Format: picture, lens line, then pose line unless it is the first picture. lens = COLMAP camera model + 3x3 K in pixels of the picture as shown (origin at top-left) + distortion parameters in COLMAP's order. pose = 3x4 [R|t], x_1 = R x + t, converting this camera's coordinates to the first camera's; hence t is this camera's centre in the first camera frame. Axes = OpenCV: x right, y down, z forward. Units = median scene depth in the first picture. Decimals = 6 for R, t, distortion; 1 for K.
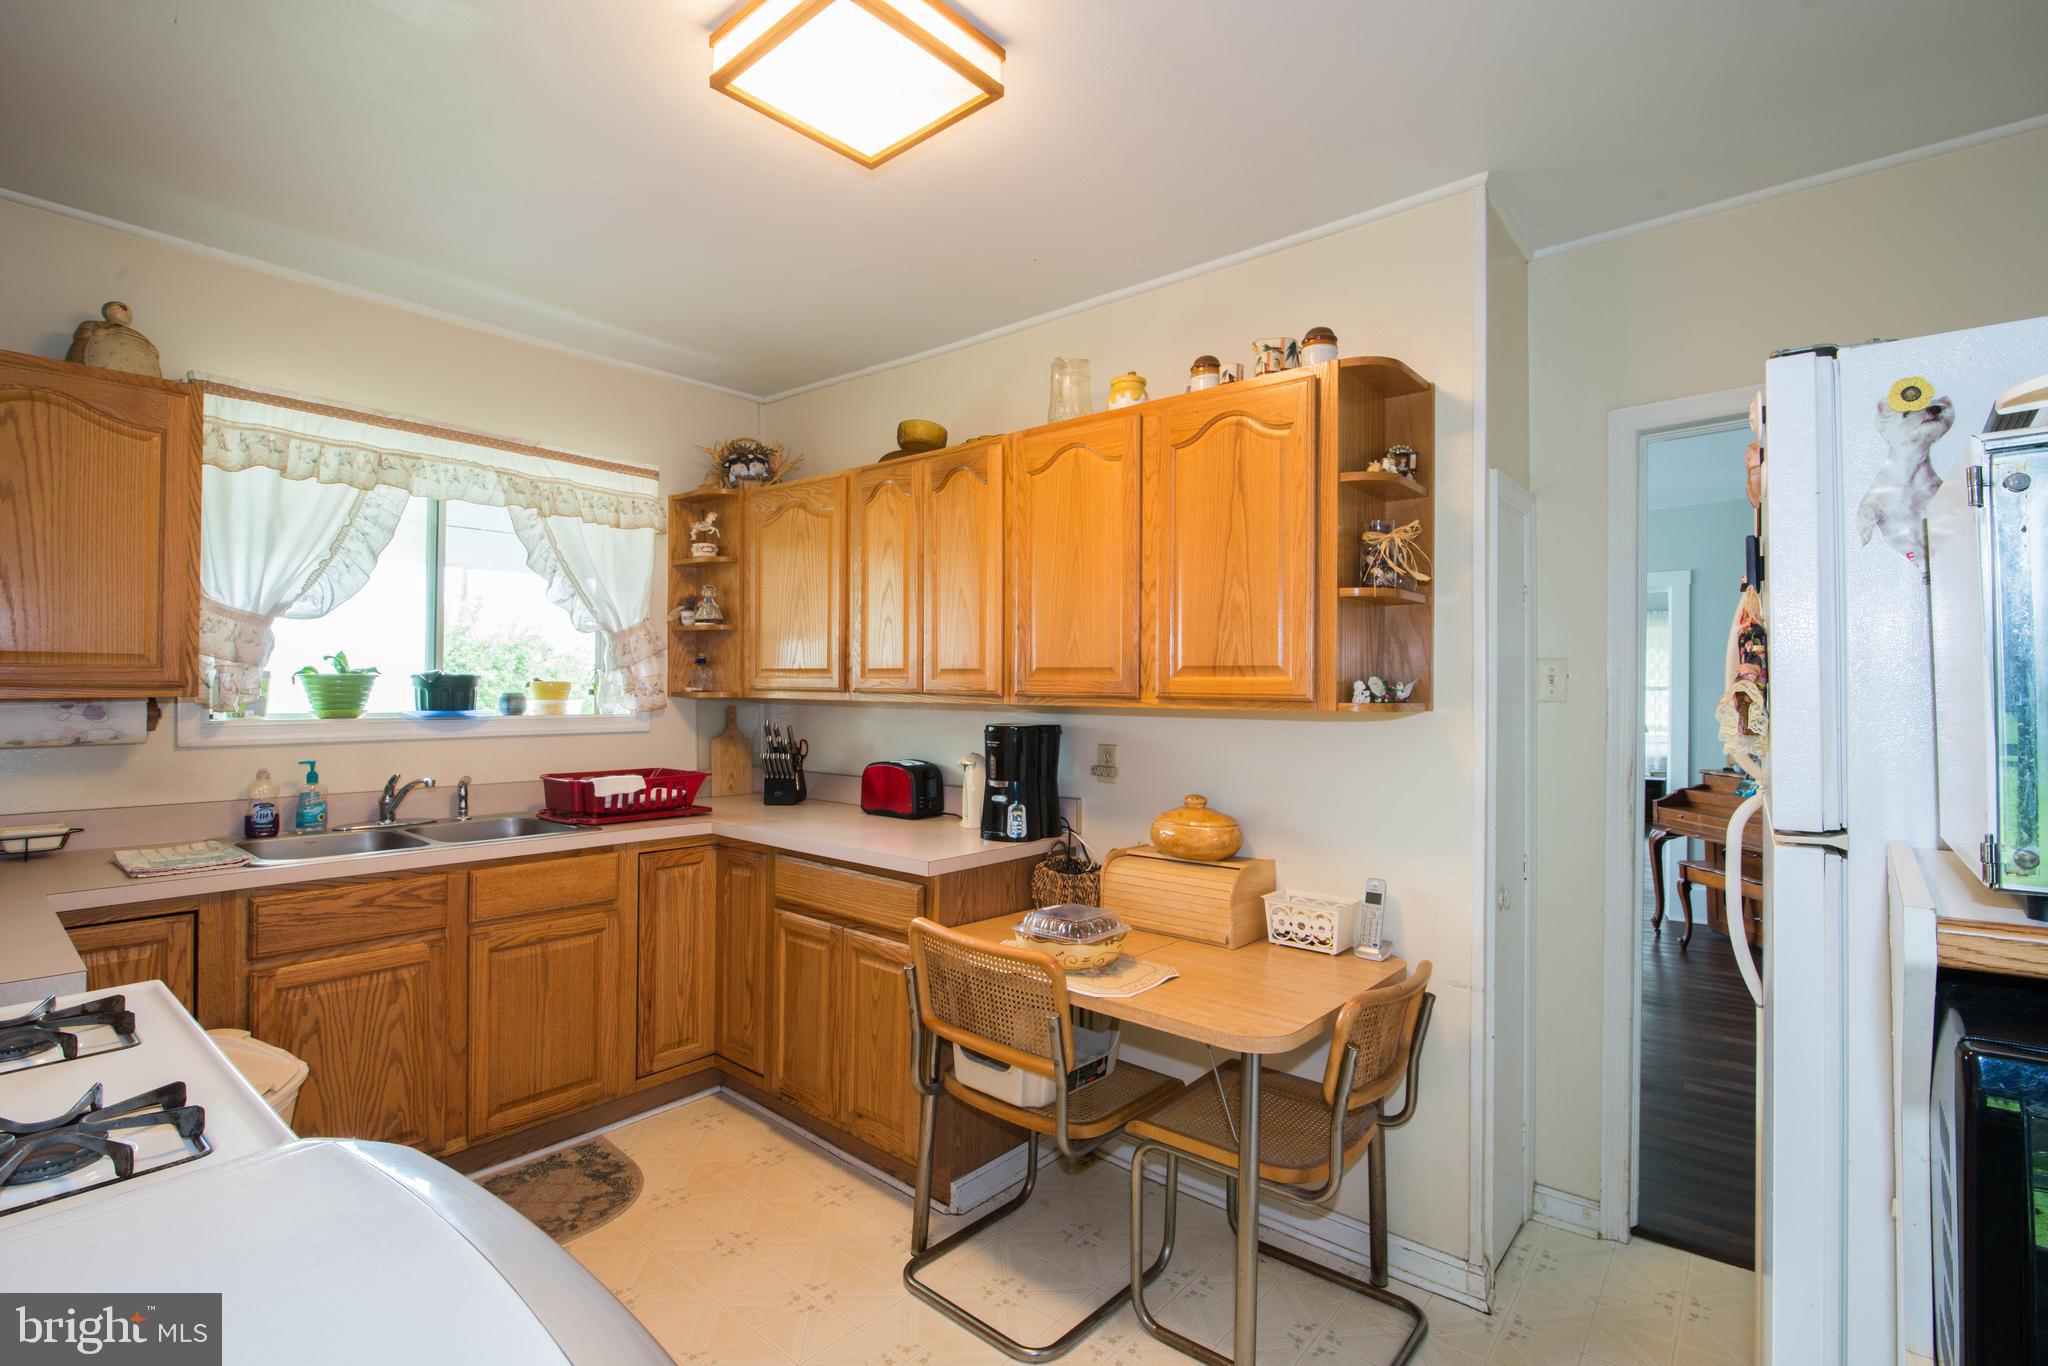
lens RADIAL K [[934.0, 0, 1024.8], [0, 934.0, 679.6], [0, 0, 1]] dist [-0.018015, 0.001030]
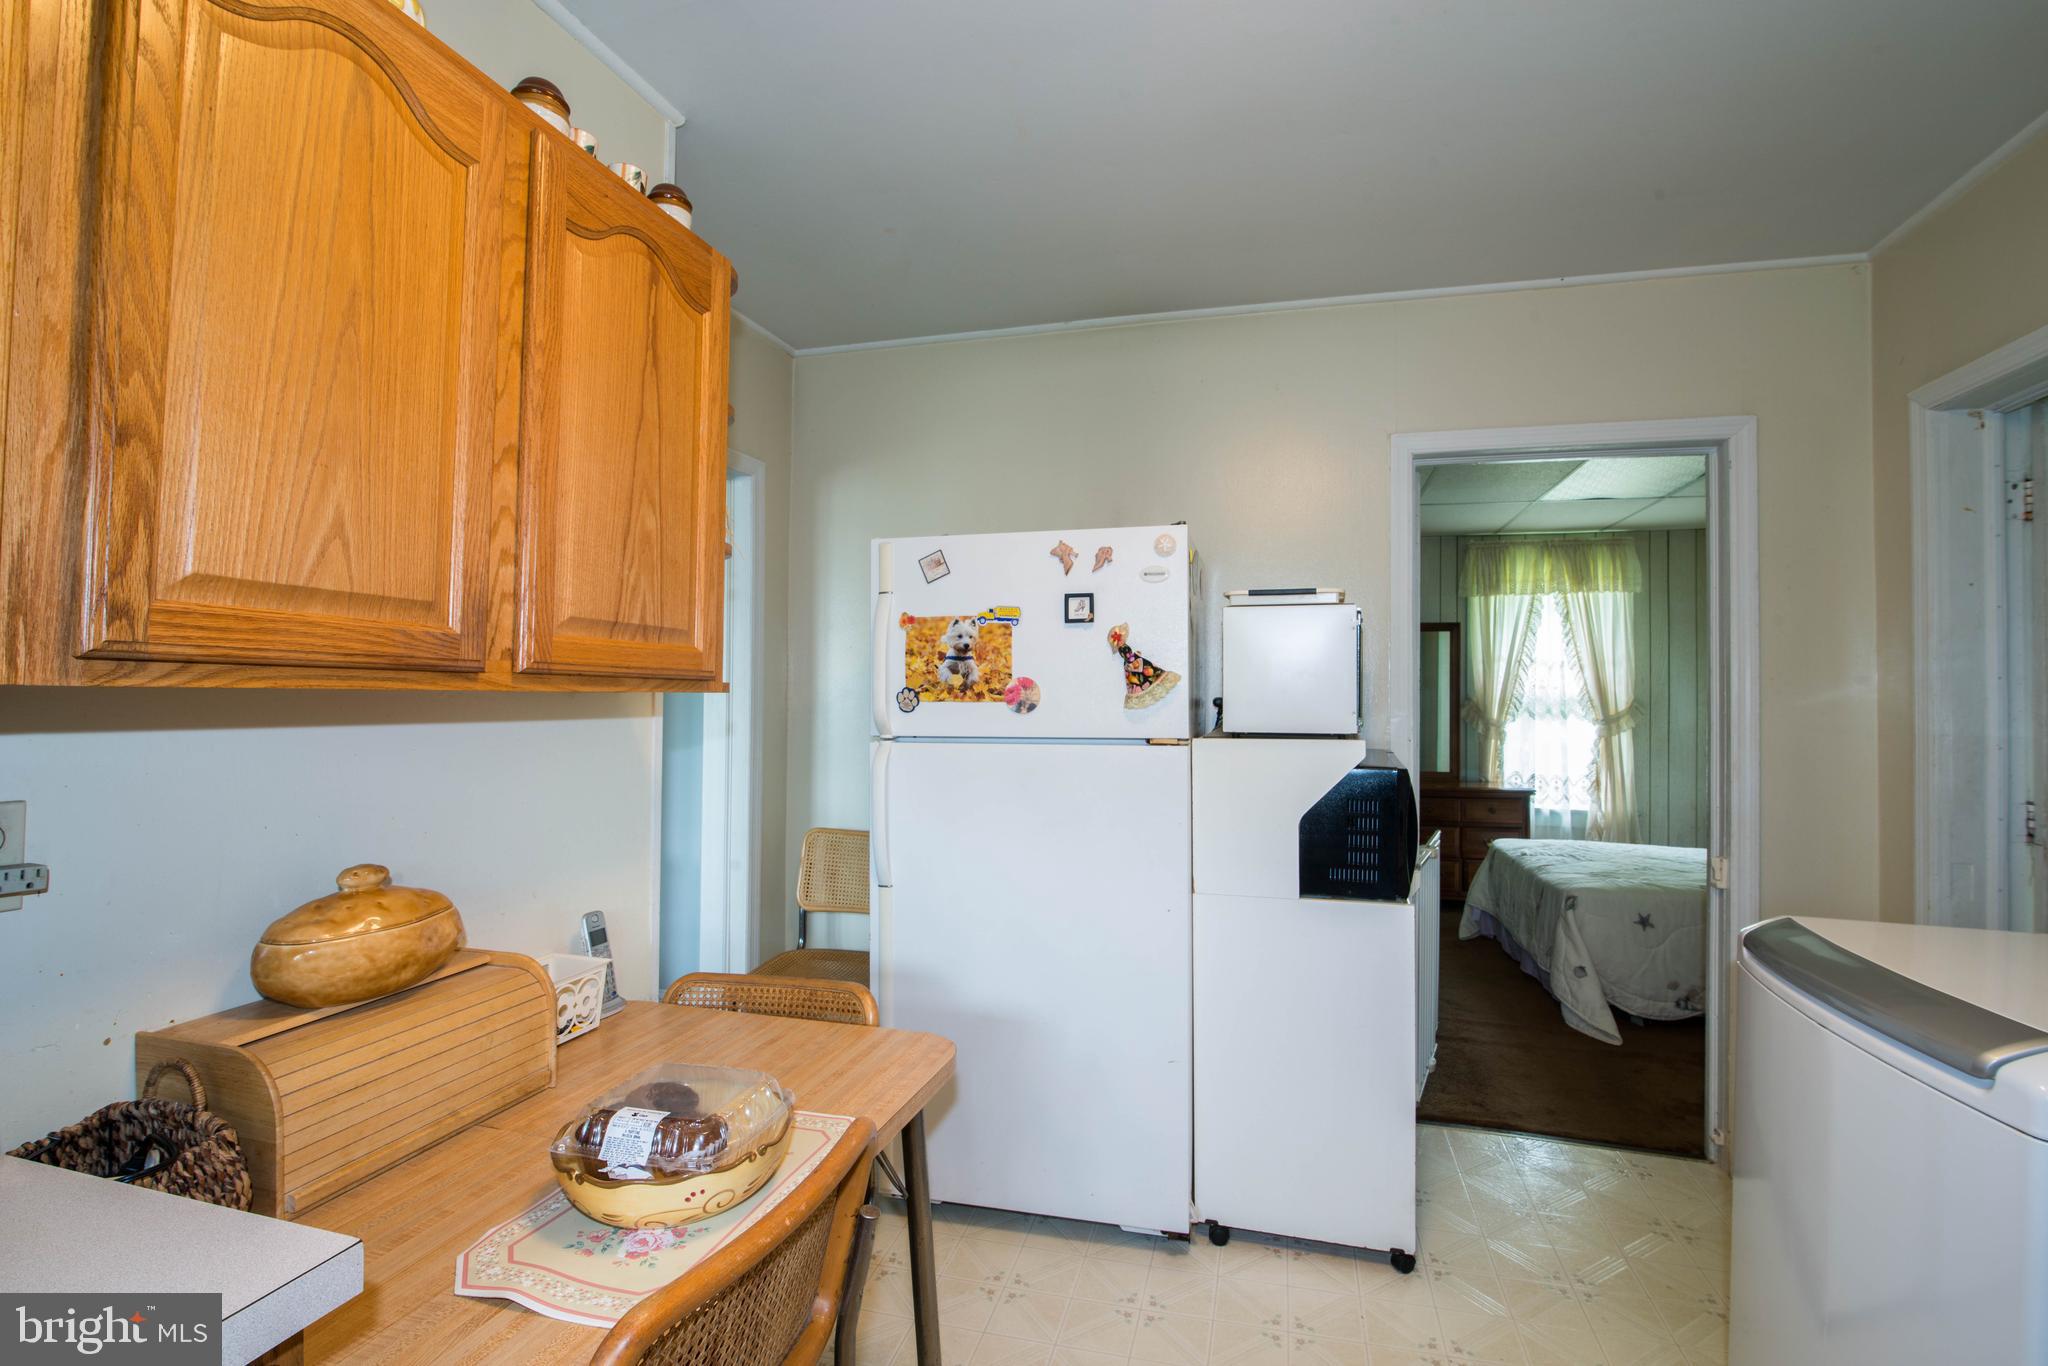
lens RADIAL K [[934.0, 0, 1021.7], [0, 934.0, 674.3], [0, 0, 1]] dist [-0.018015, 0.001030]
pose [[-0.409629, 0.010822, 0.912188, -0.427537], [-0.020016, 0.999582, -0.020848, 0.024996], [-0.912033, -0.026798, -0.409241, 0.911142]]
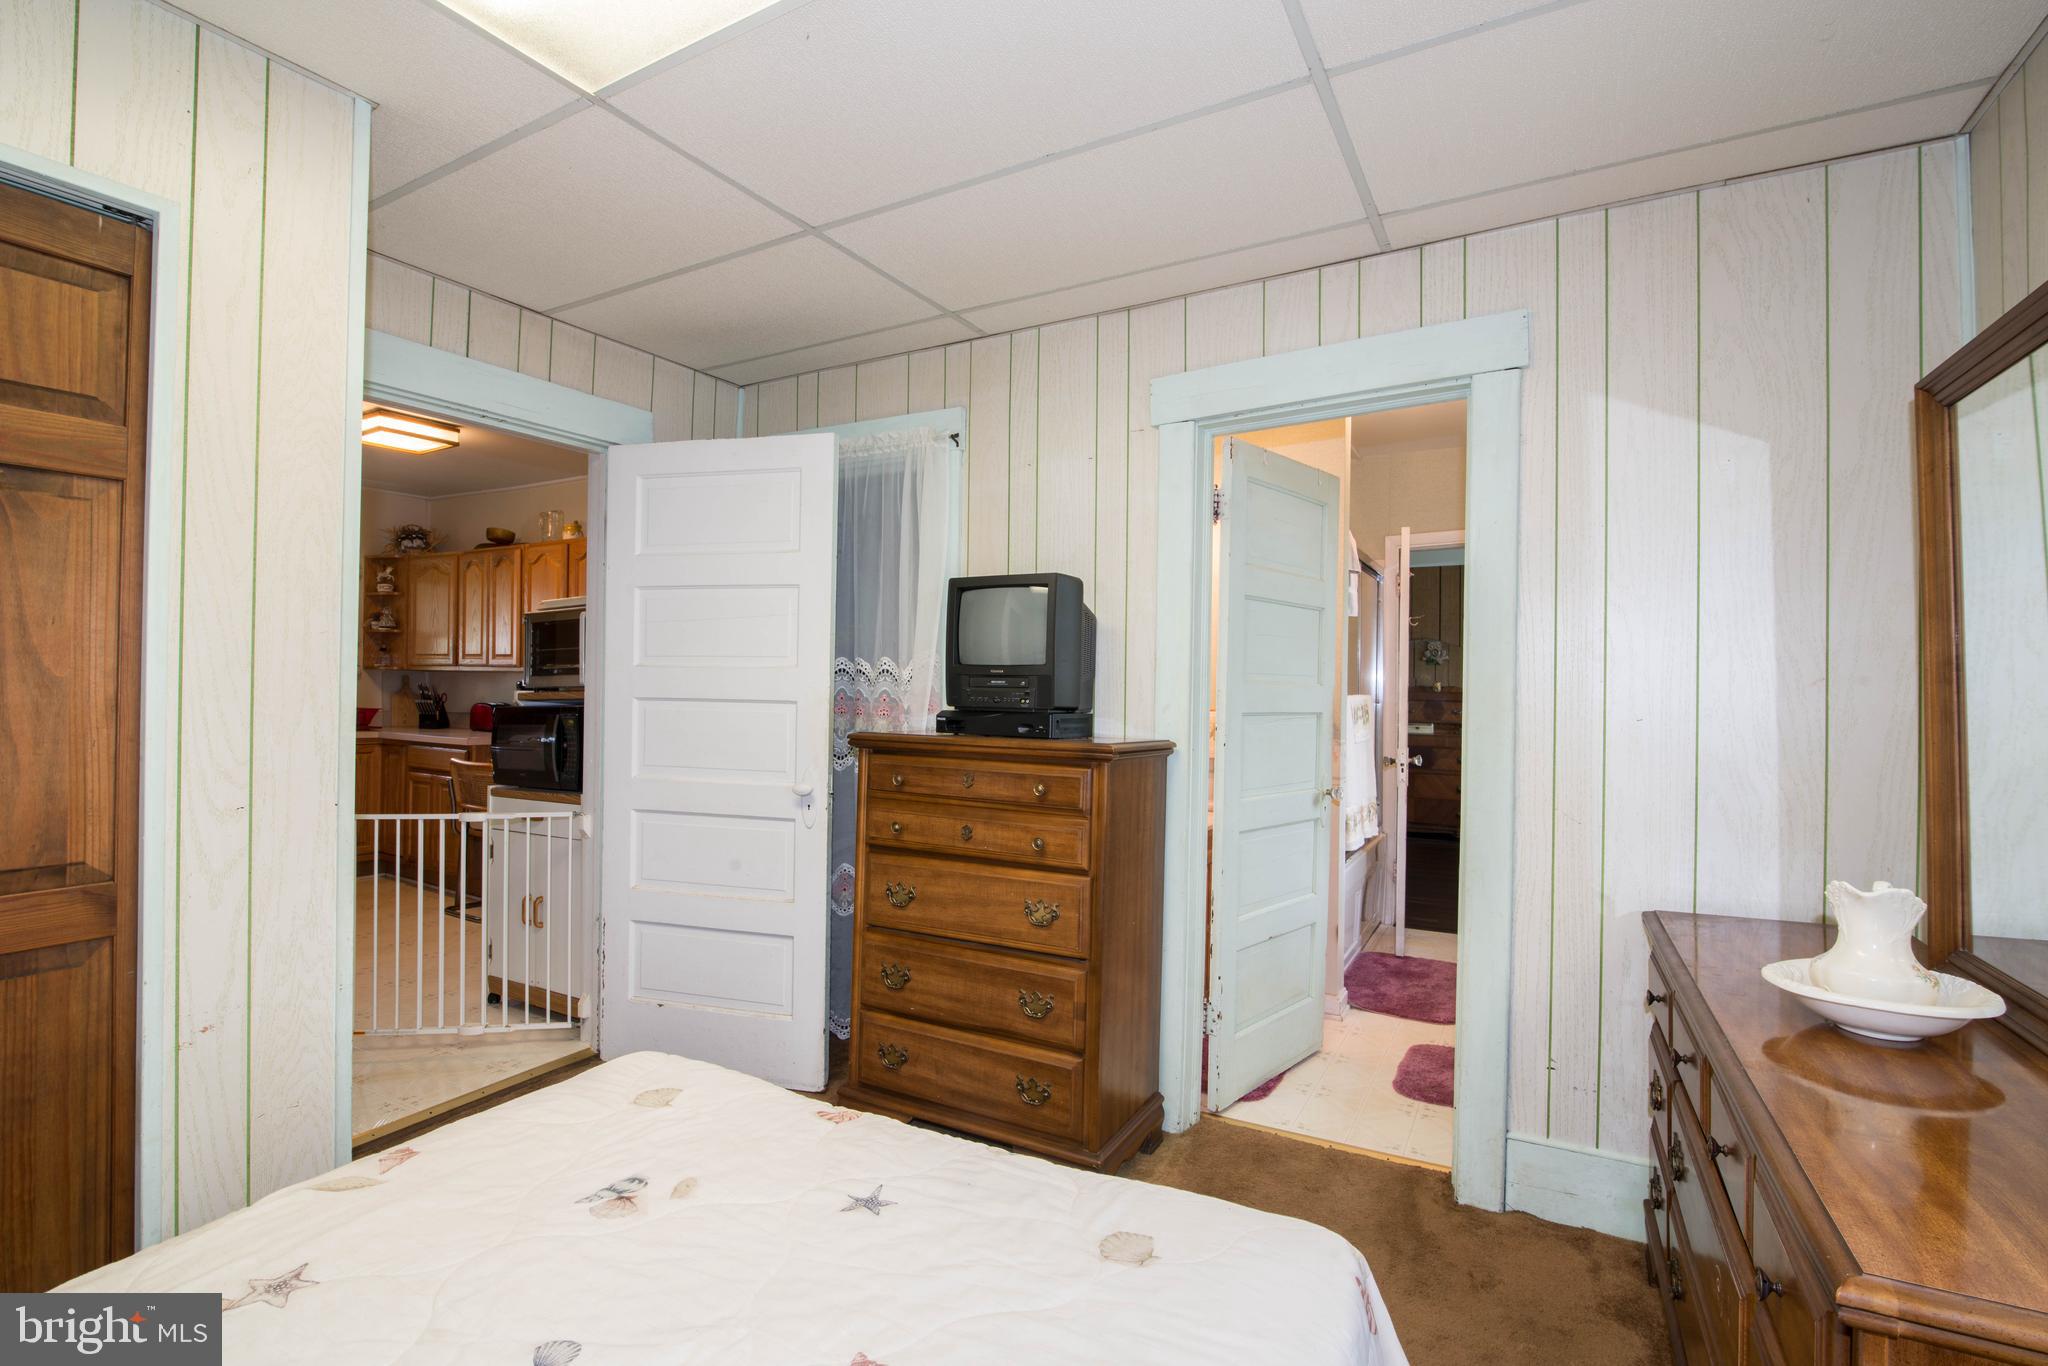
lens RADIAL K [[934.0, 0, 1034.0], [0, 934.0, 693.6], [0, 0, 1]] dist [-0.018015, 0.001030]
pose [[0.983322, 0.010448, 0.181573, 0.817309], [-0.012733, 0.999854, 0.011421, 0.042241], [-0.181428, -0.013543, 0.983311, -1.426989]]
